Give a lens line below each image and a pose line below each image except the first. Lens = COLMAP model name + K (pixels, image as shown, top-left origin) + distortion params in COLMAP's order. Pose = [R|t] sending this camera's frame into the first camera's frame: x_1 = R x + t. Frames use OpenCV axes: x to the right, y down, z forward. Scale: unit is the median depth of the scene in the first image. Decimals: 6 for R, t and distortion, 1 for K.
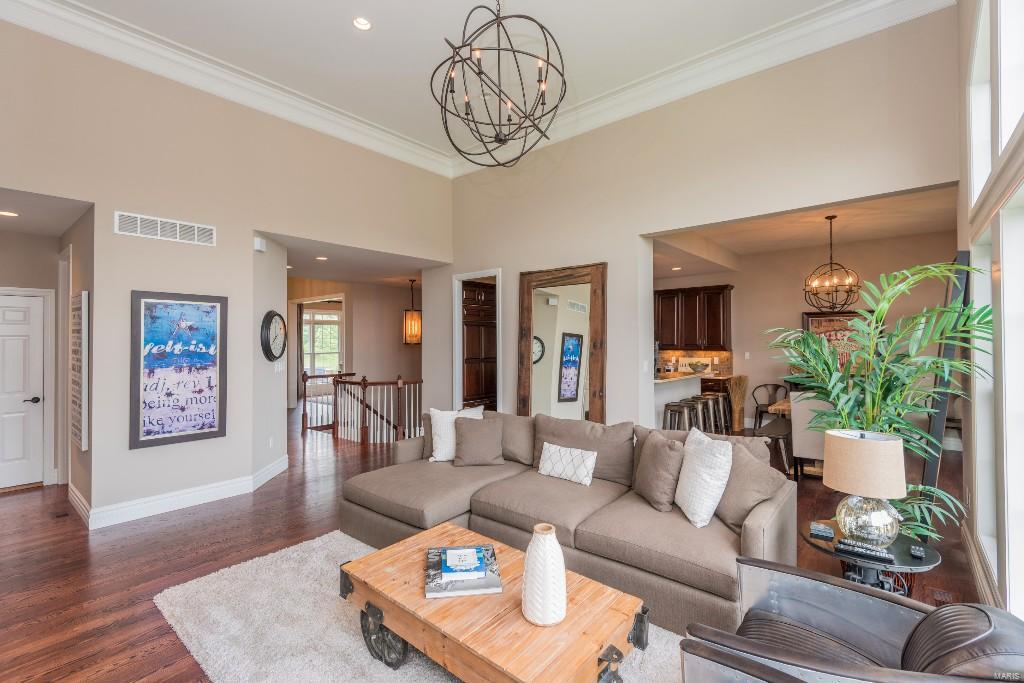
lens RADIAL K [[465.0, 0, 510.2], [0, 465.0, 345.1], [0, 0, 1]] dist [0.002626, -0.000874]
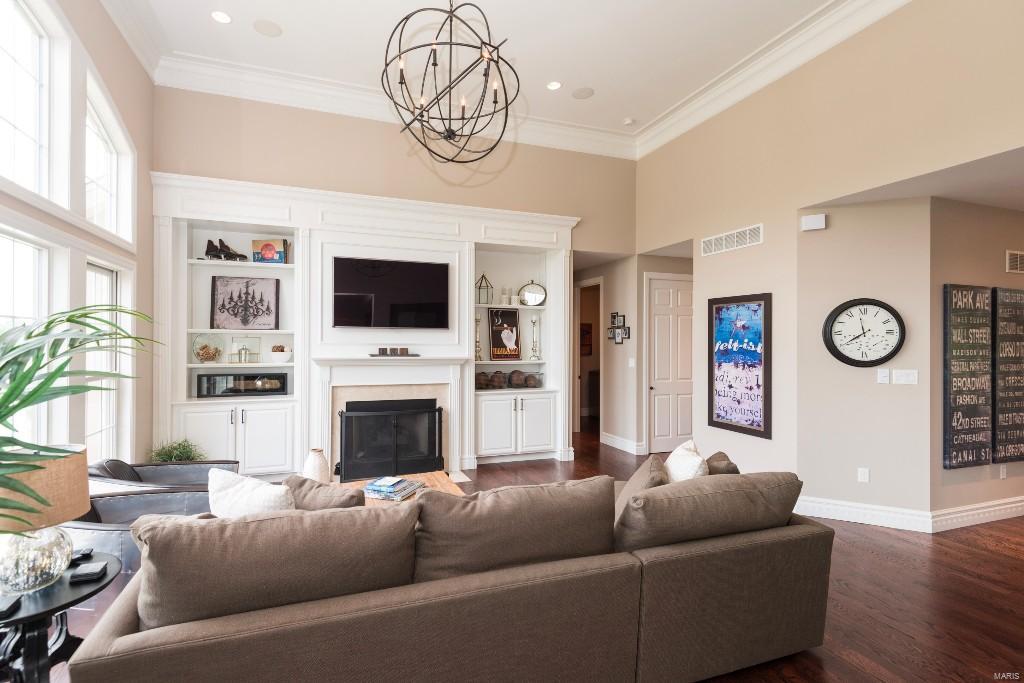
lens RADIAL K [[469.3, 0, 482.4], [0, 469.3, 341.9], [0, 0, 1]] dist [0.030045, -0.000690]
pose [[-0.515924, 0.004644, -0.856622, 0.544194], [-0.008404, 0.999910, 0.010482, -0.009422], [0.856593, 0.012607, -0.515839, 1.041709]]
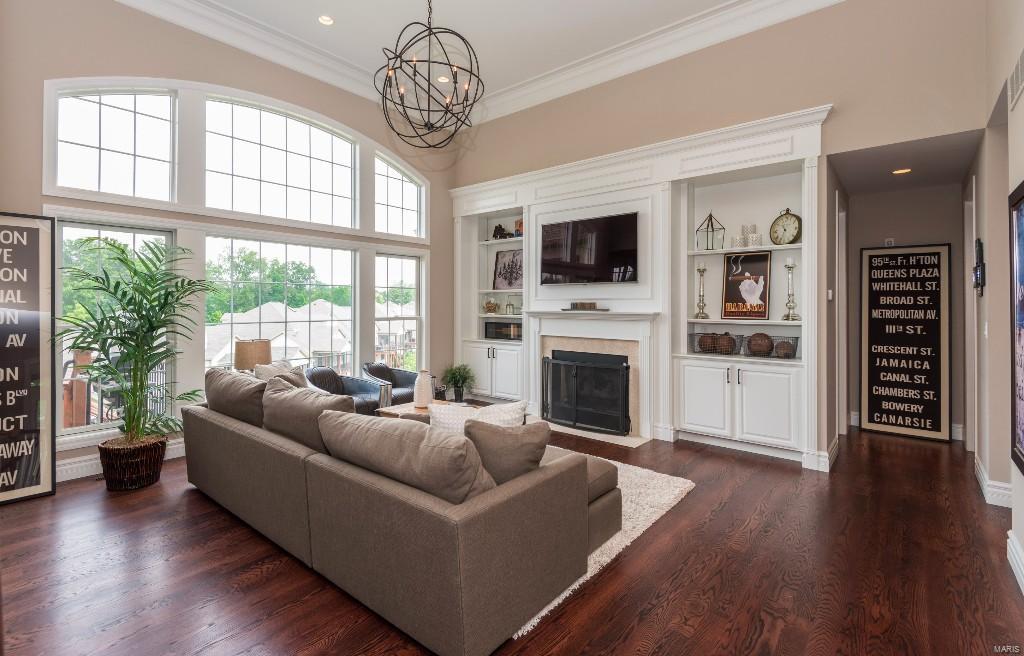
lens RADIAL K [[475.5, 0, 491.2], [0, 475.5, 301.3], [0, 0, 1]] dist [0.034391, -0.018629]
pose [[-0.999867, 0.005022, 0.015536, -0.120512], [0.005039, 0.999987, 0.001081, 0.013941], [-0.015531, 0.001160, -0.999879, 1.491768]]
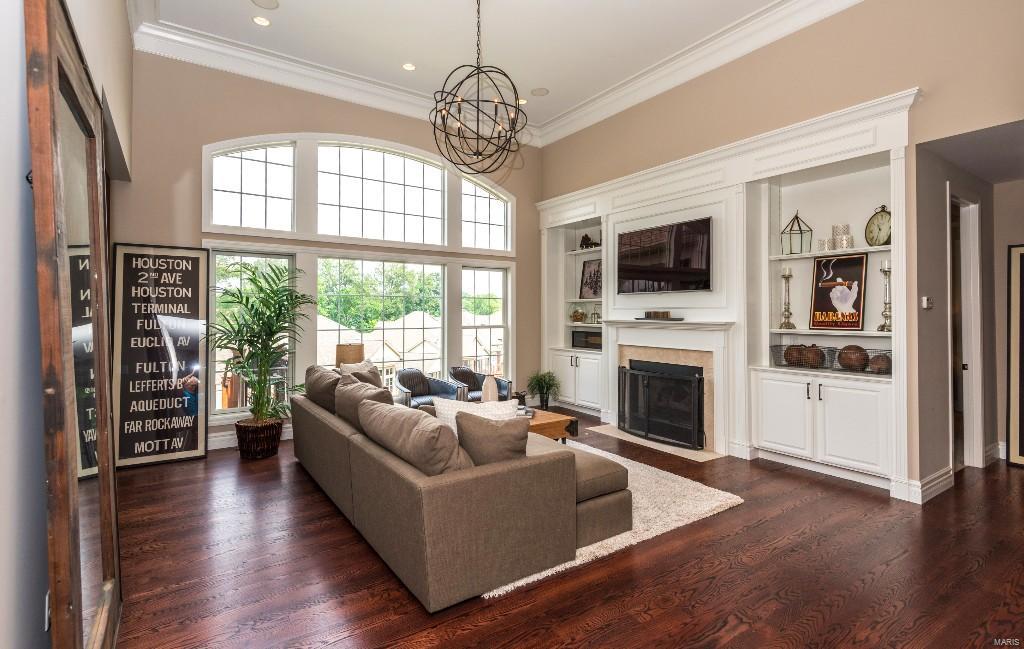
lens RADIAL K [[486.9, 0, 498.0], [0, 486.9, 305.8], [0, 0, 1]] dist [0.037699, -0.021731]
pose [[-0.958839, 0.011155, 0.283730, -0.305290], [0.008673, 0.999912, -0.010003, 0.013938], [-0.283817, -0.007130, -0.958852, 1.559819]]
